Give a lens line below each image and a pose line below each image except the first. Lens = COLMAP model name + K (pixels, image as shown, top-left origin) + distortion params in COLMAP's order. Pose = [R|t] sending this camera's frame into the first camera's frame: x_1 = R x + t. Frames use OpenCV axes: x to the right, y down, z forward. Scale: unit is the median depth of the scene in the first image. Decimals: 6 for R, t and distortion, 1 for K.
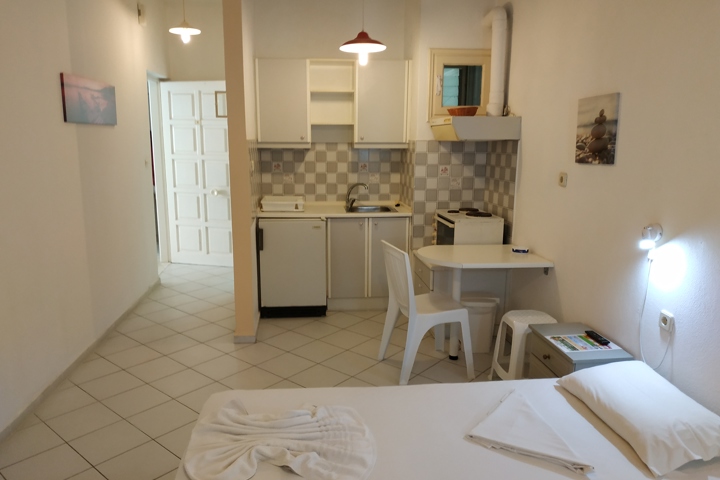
lens RADIAL K [[518.4, 0, 355.6], [0, 518.4, 236.5], [0, 0, 1]] dist [-0.005503, 0.000305]
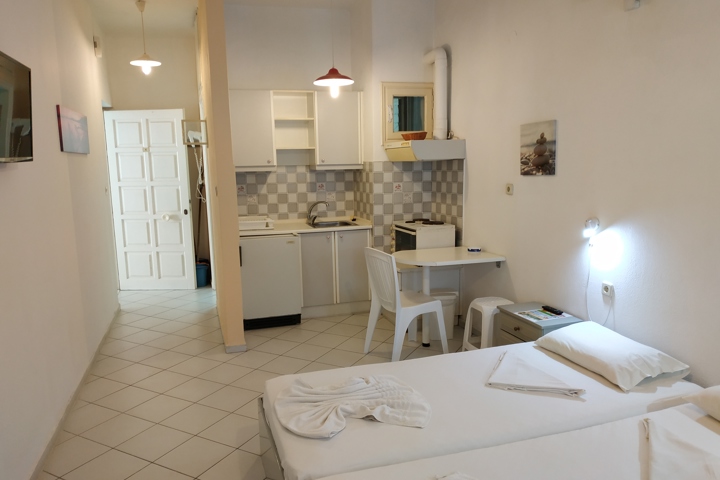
lens RADIAL K [[512.3, 0, 360.0], [0, 512.3, 240.0], [0, 0, 1]] dist [-0.001544, -0.003953]
pose [[0.978381, -0.054477, 0.199509, -0.161060], [0.061690, 0.997641, -0.030112, 0.021163], [-0.197398, 0.041769, 0.979433, -0.101473]]
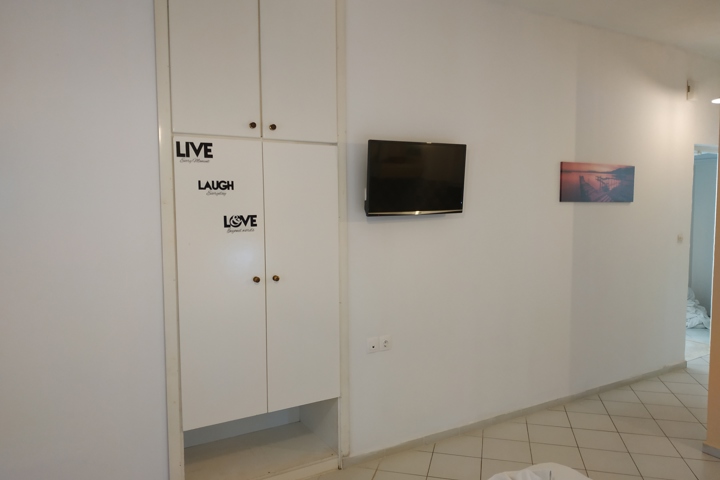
lens RADIAL K [[512.3, 0, 360.0], [0, 512.3, 240.0], [0, 0, 1]] dist [-0.001544, -0.003953]
pose [[0.428950, 0.043806, -0.902265, 0.263012], [-0.161156, 0.986511, -0.028720, -0.022417], [0.888837, 0.157725, 0.430224, 0.081573]]
